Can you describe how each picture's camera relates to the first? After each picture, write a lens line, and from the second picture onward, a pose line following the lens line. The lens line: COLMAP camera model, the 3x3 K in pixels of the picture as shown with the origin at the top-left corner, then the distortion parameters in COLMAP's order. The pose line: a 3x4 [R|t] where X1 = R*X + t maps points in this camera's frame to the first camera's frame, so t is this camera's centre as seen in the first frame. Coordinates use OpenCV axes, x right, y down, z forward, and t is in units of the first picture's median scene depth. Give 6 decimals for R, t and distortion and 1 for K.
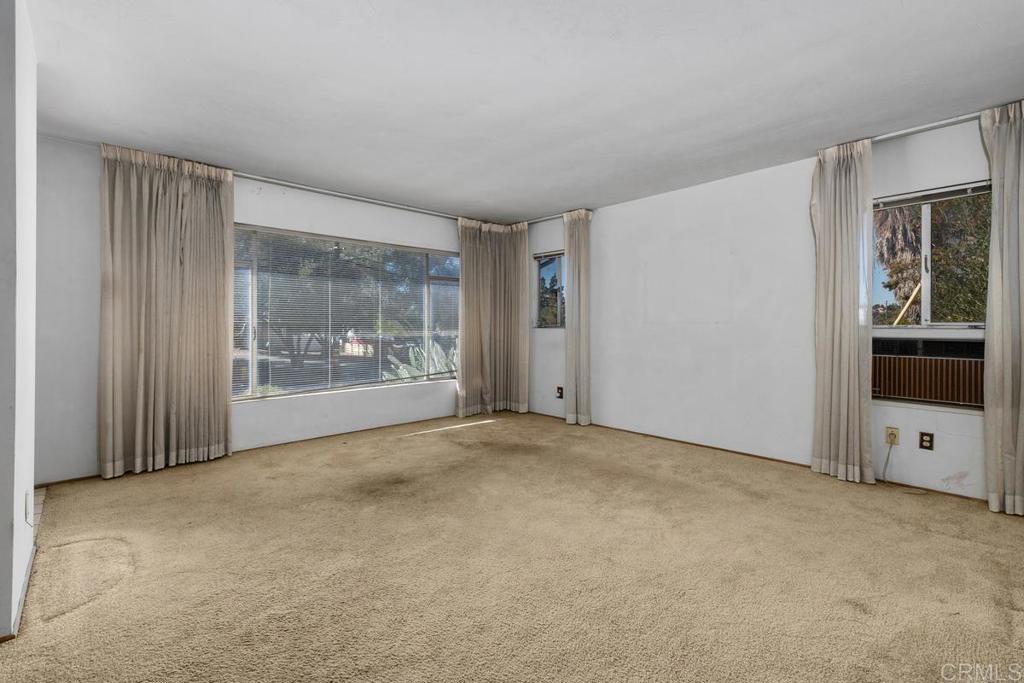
lens RADIAL K [[439.3, 0, 506.6], [0, 439.3, 327.9], [0, 0, 1]] dist [0.000995, -0.000337]
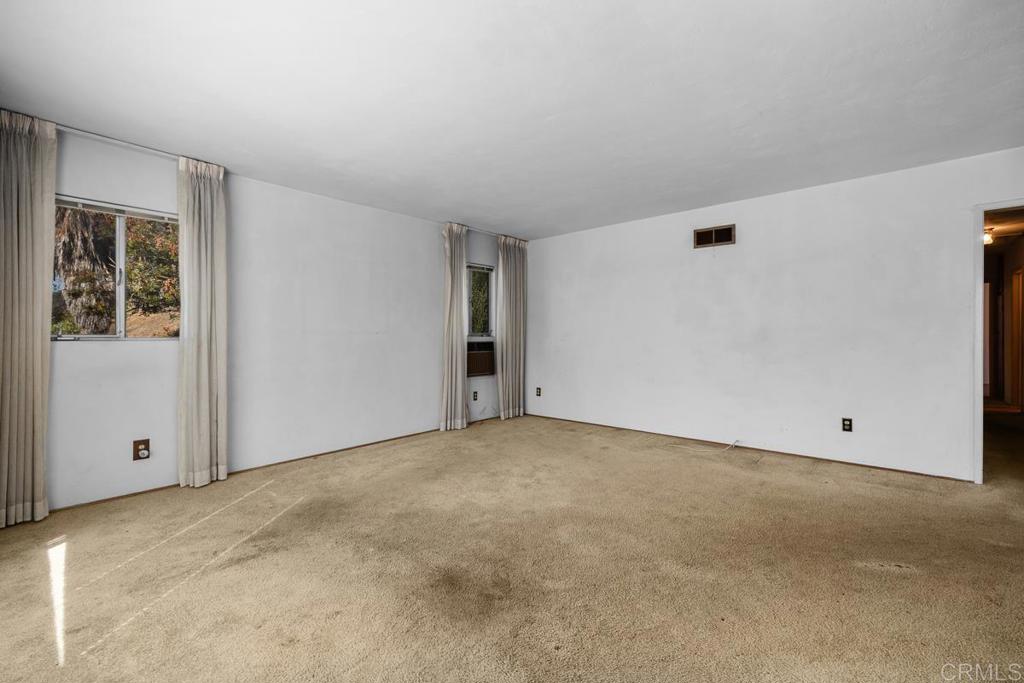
lens RADIAL K [[439.3, 0, 511.2], [0, 439.3, 335.2], [0, 0, 1]] dist [0.000995, -0.000337]
pose [[-0.104272, 0.000798, 0.994548, -0.758810], [0.008498, 0.999964, 0.000088, -0.002983], [-0.994512, 0.008461, -0.104275, 0.836746]]
